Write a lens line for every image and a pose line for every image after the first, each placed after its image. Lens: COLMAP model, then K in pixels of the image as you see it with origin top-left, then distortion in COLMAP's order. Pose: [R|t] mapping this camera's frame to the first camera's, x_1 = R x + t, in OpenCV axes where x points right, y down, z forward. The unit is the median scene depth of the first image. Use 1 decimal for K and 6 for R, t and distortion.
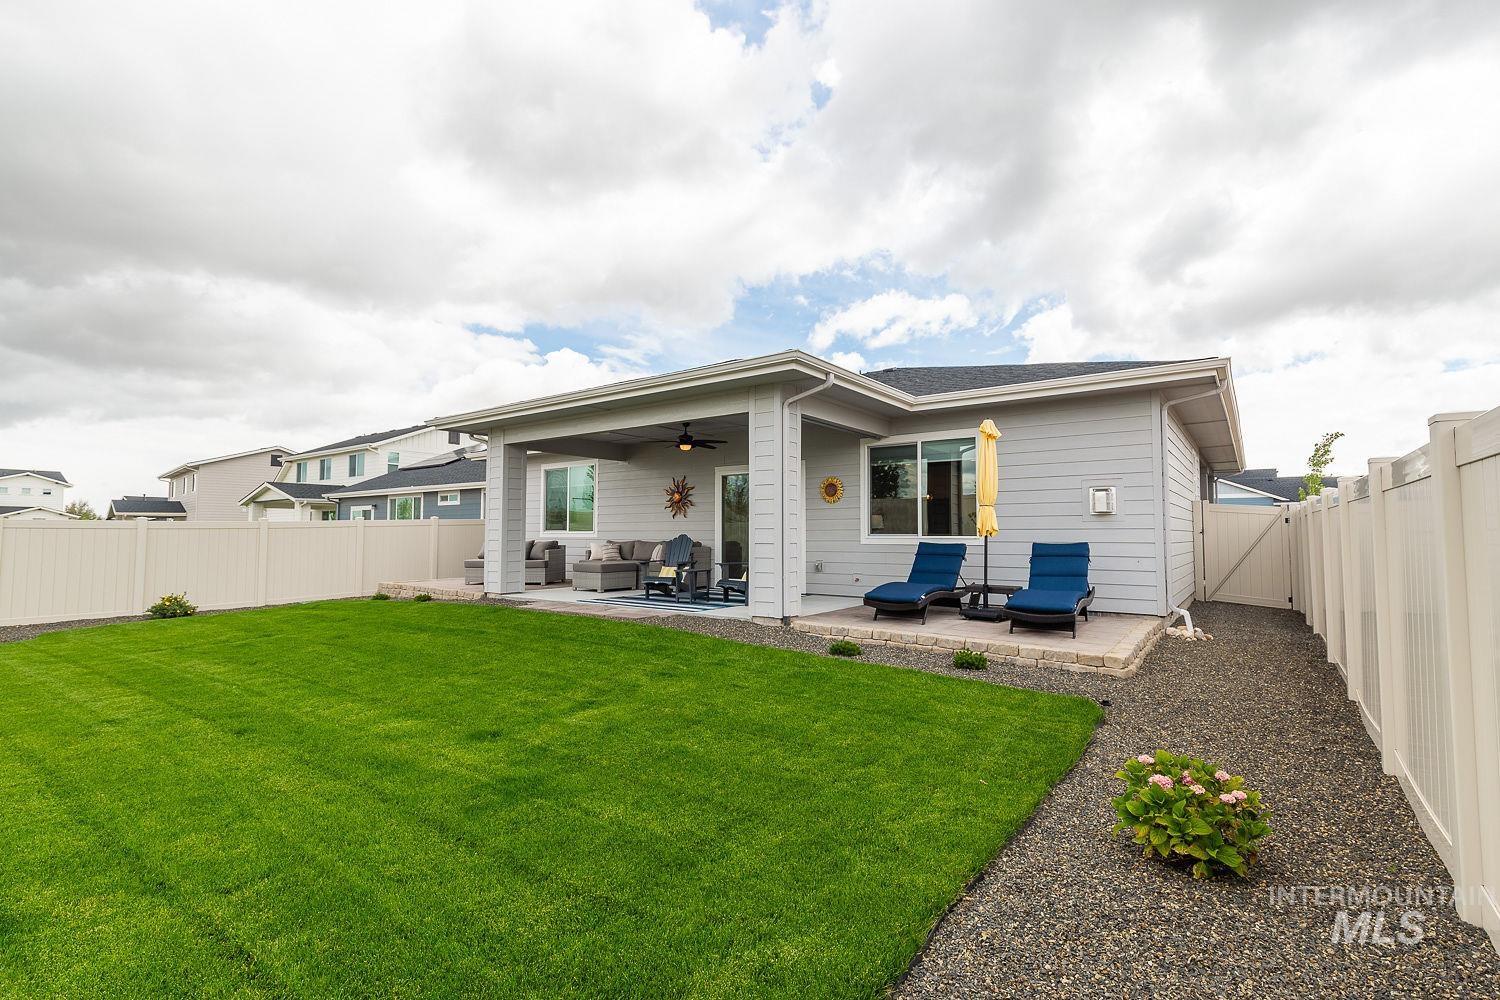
lens RADIAL K [[713.3, 0, 761.8], [0, 713.3, 492.0], [0, 0, 1]] dist [0.004360, -0.000874]
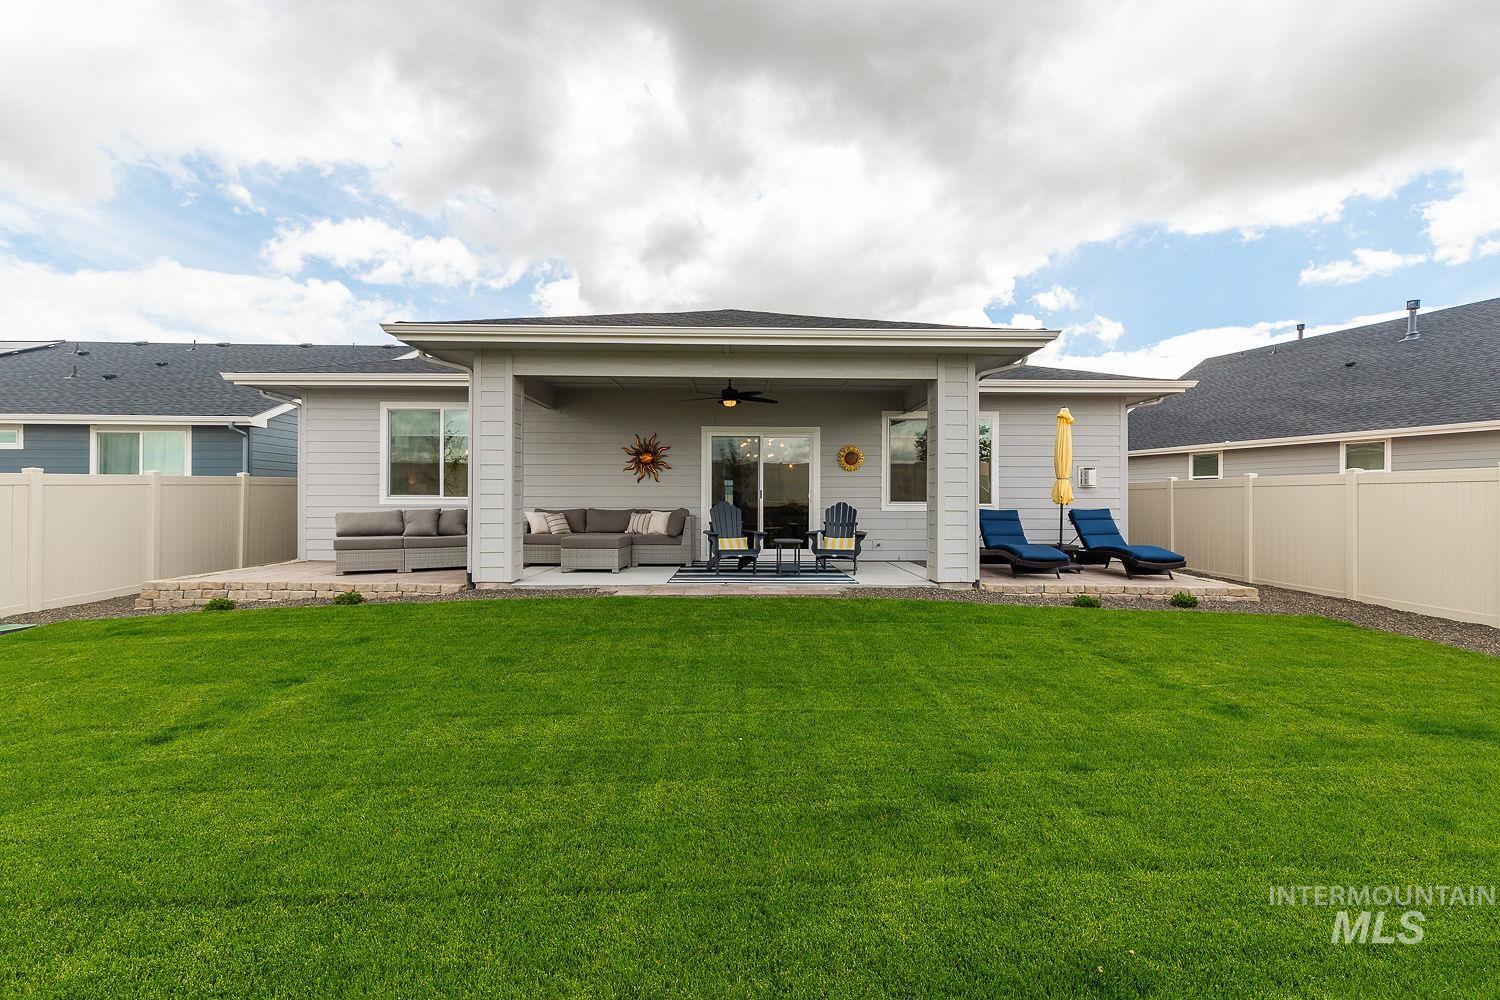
lens RADIAL K [[713.3, 0, 754.5], [0, 713.3, 511.2], [0, 0, 1]] dist [0.004360, -0.000874]
pose [[0.777692, -0.007492, 0.628601, -0.642852], [-0.040271, 0.997281, 0.061709, 0.015041], [-0.627354, -0.073305, 0.775276, 0.287284]]
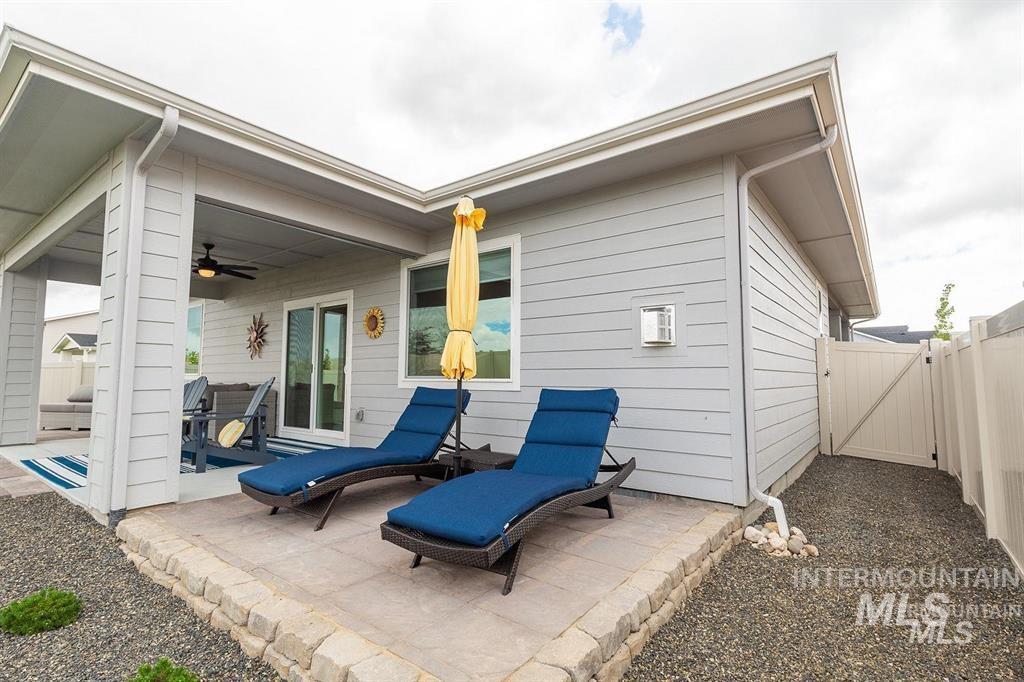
lens RADIAL K [[487.0, 0, 541.6], [0, 487.0, 336.5], [0, 0, 1]] dist [0.004360, -0.000874]
pose [[0.999847, -0.000765, -0.017457, 0.299469], [0.000335, 0.999697, -0.024631, 0.026634], [0.017471, 0.024622, 0.999544, 0.429860]]
